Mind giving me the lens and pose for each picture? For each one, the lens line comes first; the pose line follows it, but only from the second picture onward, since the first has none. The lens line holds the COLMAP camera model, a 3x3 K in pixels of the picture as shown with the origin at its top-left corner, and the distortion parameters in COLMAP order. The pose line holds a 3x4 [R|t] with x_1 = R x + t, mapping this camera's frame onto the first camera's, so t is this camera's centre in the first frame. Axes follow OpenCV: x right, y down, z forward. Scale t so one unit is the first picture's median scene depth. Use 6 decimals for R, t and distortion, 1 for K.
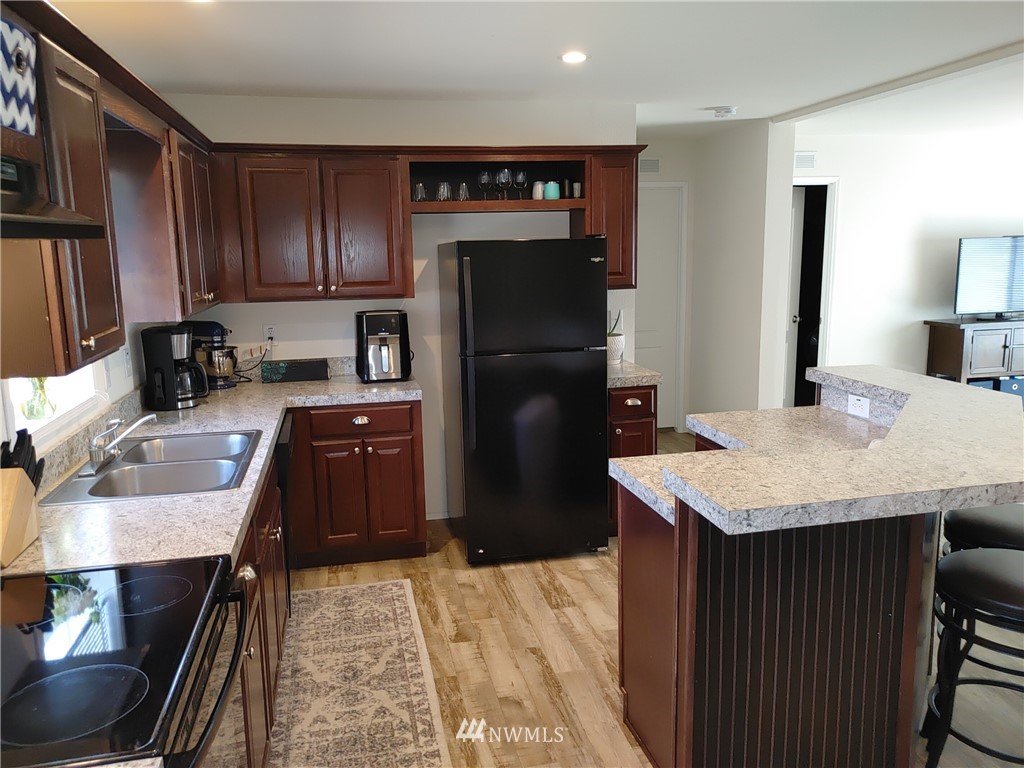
lens RADIAL K [[782.2, 0, 507.2], [0, 782.2, 382.5], [0, 0, 1]] dist [0.037064, -0.004676]
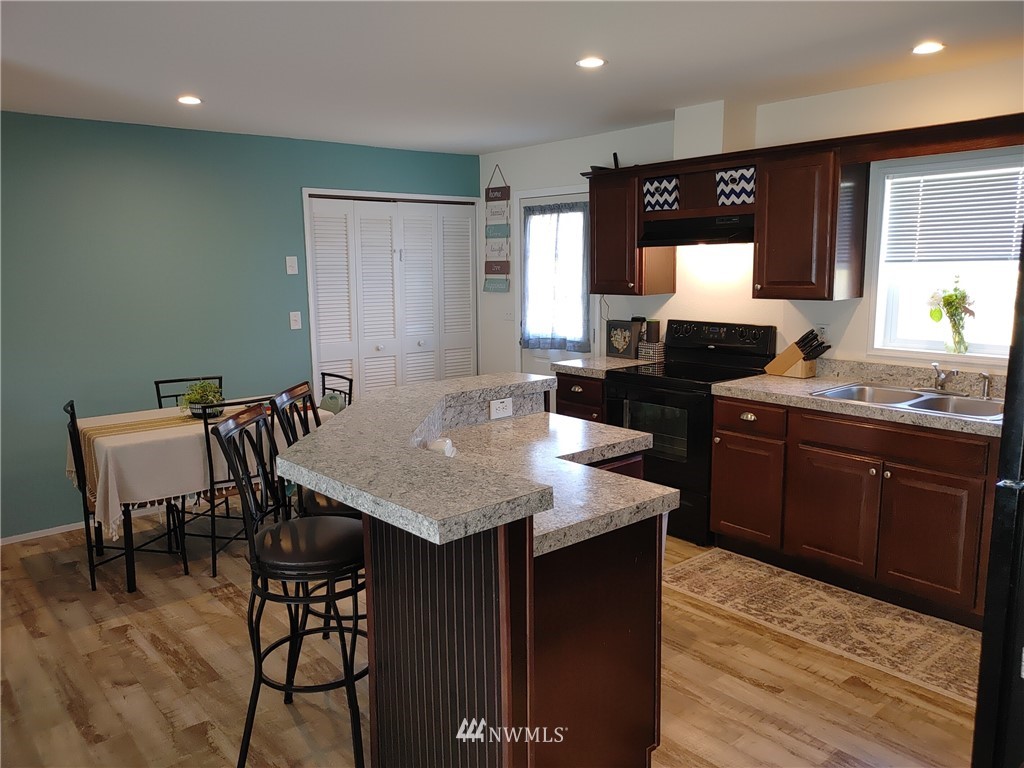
lens RADIAL K [[782.2, 0, 507.2], [0, 782.2, 382.5], [0, 0, 1]] dist [0.037064, -0.004676]
pose [[-0.883407, 0.107553, -0.456096, 0.559771], [-0.047527, 0.947722, 0.315538, -0.221366], [0.466189, 0.300426, -0.832113, 1.227768]]
